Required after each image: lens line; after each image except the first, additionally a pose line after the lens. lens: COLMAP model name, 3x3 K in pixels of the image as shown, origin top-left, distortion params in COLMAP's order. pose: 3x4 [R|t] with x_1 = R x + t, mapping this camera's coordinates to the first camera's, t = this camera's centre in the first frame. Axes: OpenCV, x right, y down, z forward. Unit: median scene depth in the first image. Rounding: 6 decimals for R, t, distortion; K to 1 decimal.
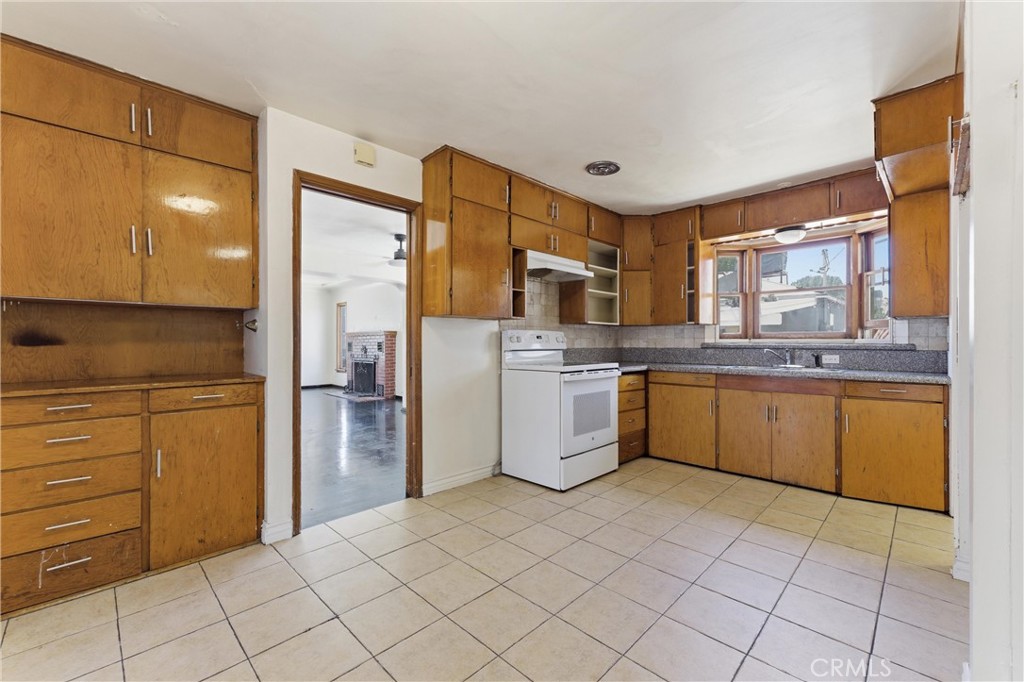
lens RADIAL K [[420.3, 0, 512.6], [0, 420.3, 346.2], [0, 0, 1]] dist [-0.000948, -0.000089]
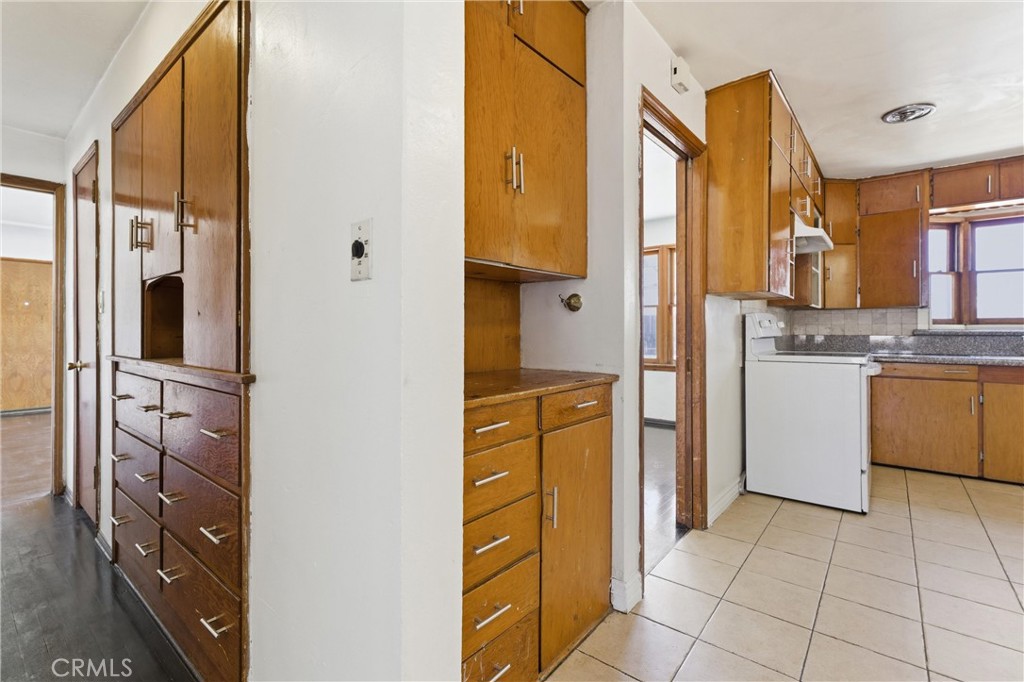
lens RADIAL K [[464.7, 0, 511.4], [0, 464.7, 330.9], [0, 0, 1]] dist [-0.001951, -0.000350]
pose [[0.995671, 0.000268, 0.092946, -0.551166], [0.000535, 0.999963, -0.008611, 0.004022], [-0.092945, 0.008624, 0.995634, 0.155575]]
